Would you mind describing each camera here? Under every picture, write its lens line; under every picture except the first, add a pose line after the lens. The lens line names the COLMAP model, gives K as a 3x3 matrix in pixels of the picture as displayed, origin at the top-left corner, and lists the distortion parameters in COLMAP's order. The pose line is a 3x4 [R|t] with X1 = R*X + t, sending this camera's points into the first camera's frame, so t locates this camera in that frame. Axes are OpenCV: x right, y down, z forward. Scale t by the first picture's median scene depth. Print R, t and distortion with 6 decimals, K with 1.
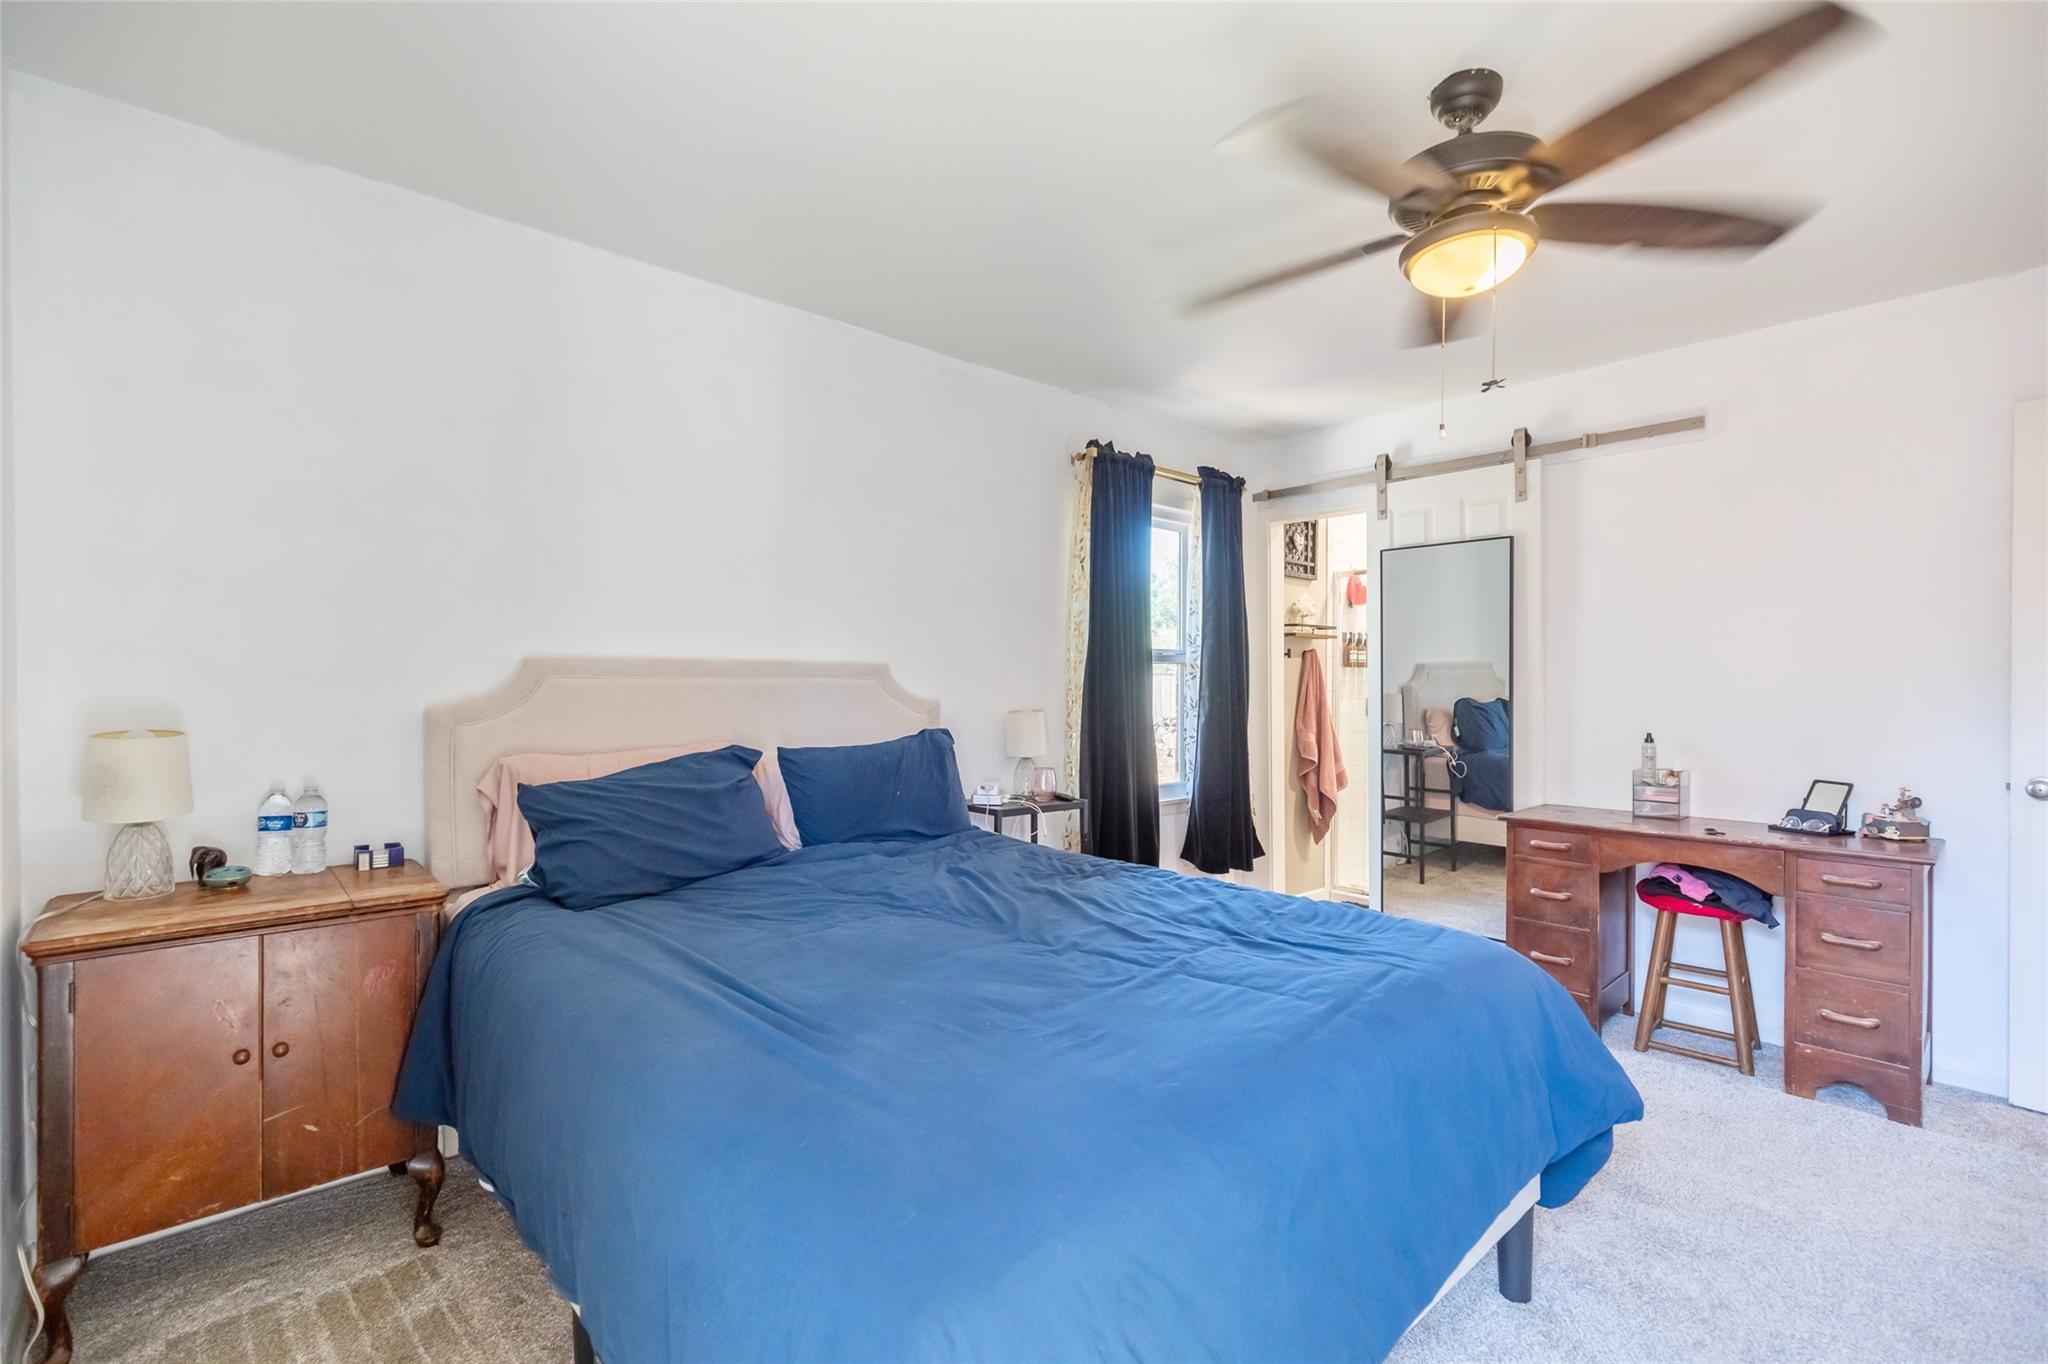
lens RADIAL K [[919.2, 0, 1026.0], [0, 919.2, 680.4], [0, 0, 1]] dist [0.007369, -0.001352]
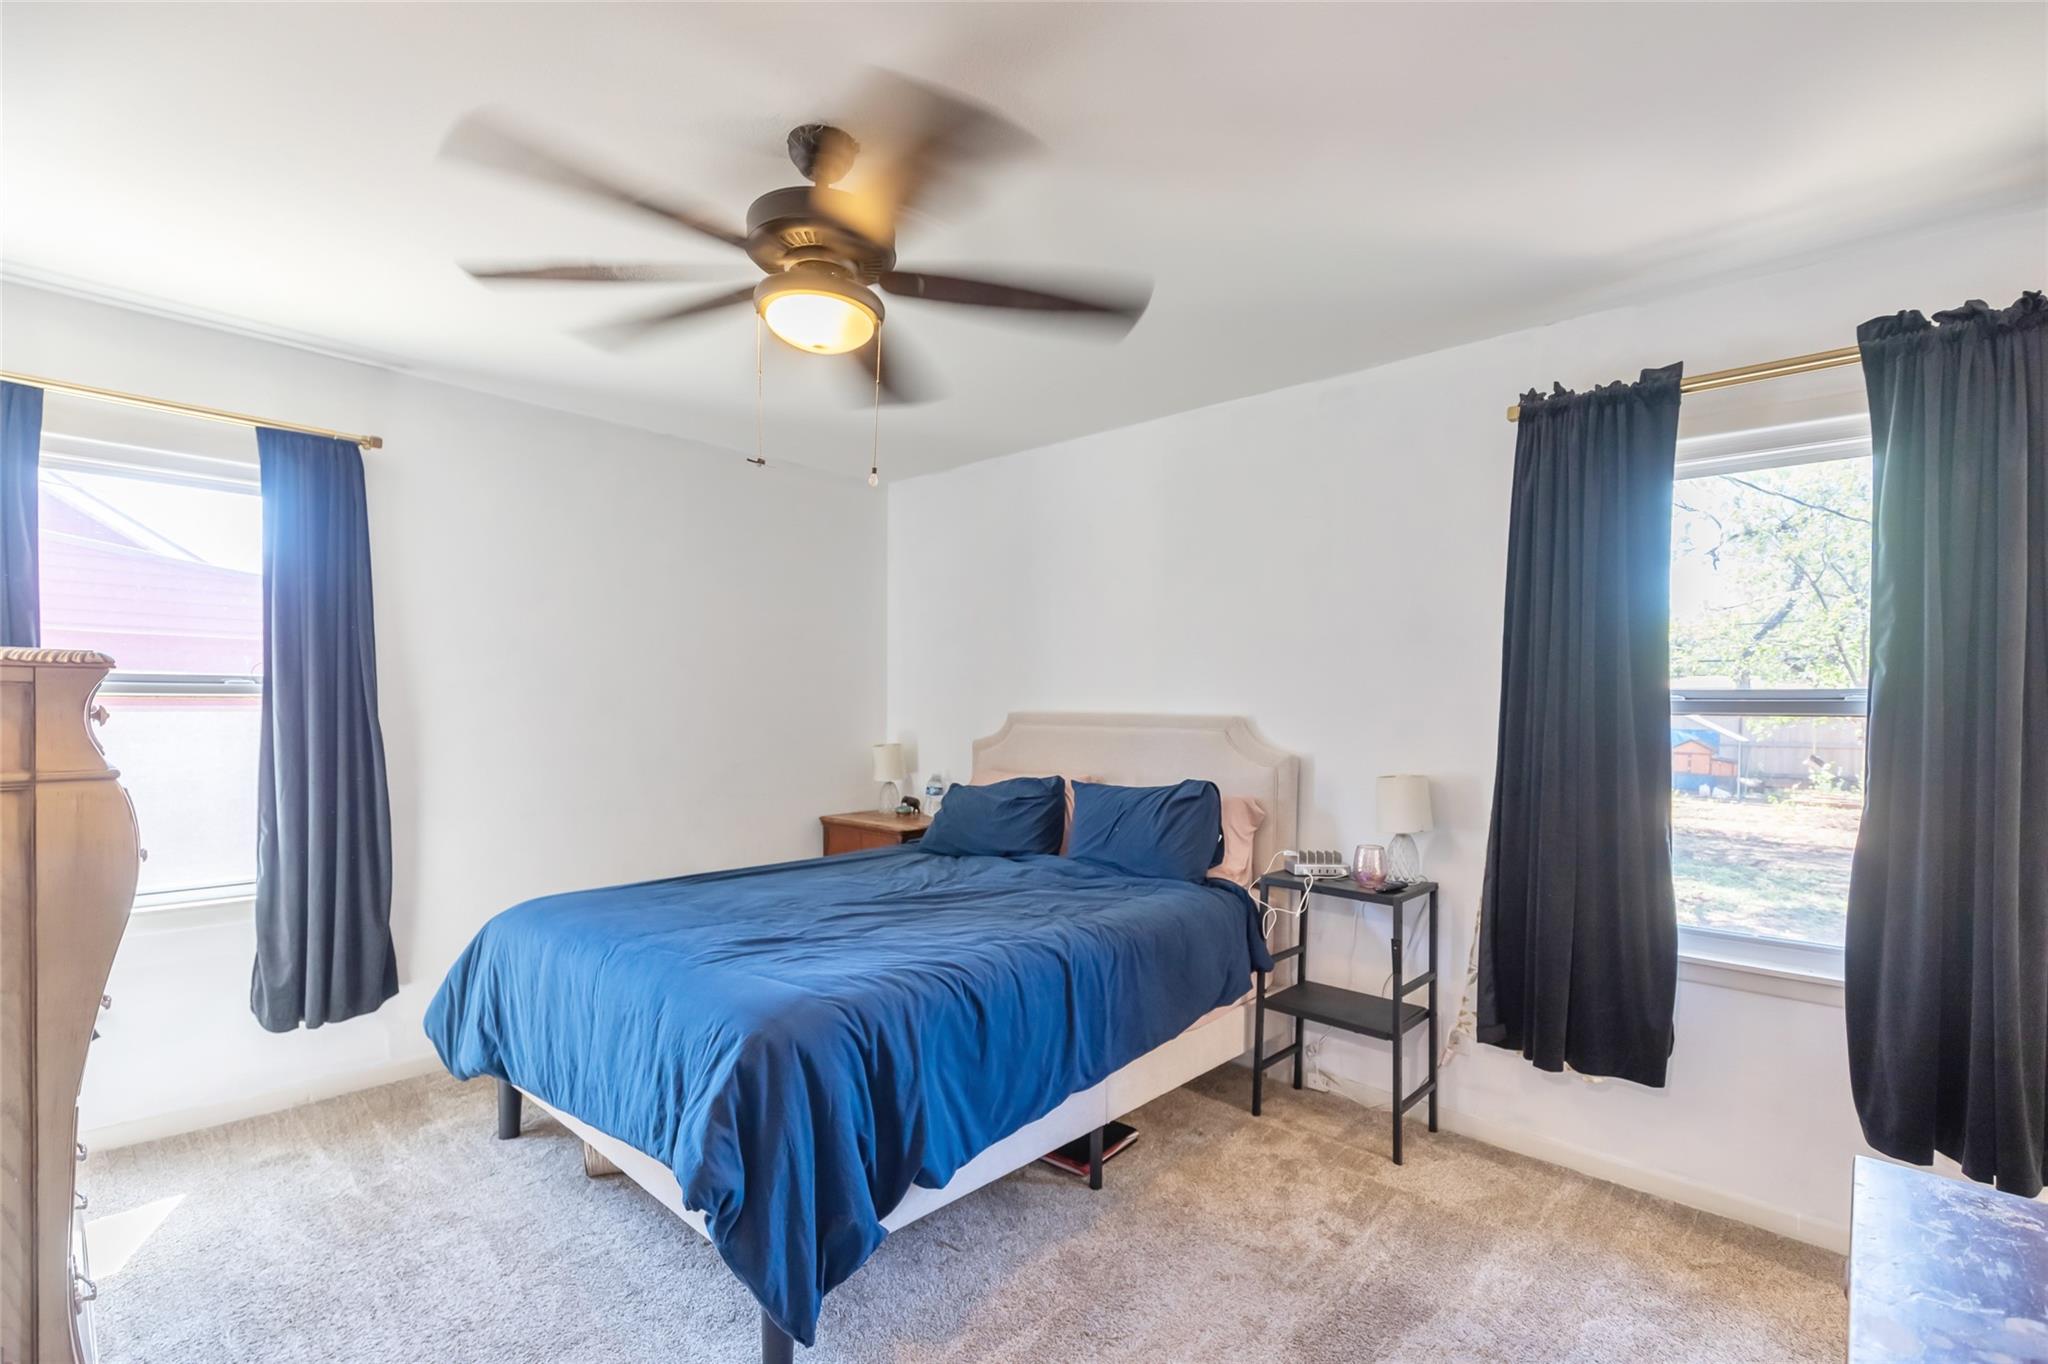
lens RADIAL K [[919.2, 0, 1026.0], [0, 919.2, 680.4], [0, 0, 1]] dist [0.007369, -0.001352]
pose [[0.066306, -0.015317, -0.997682, 0.829965], [-0.000932, 0.999881, -0.015412, -0.043923], [0.997799, 0.001952, 0.066284, 0.685427]]
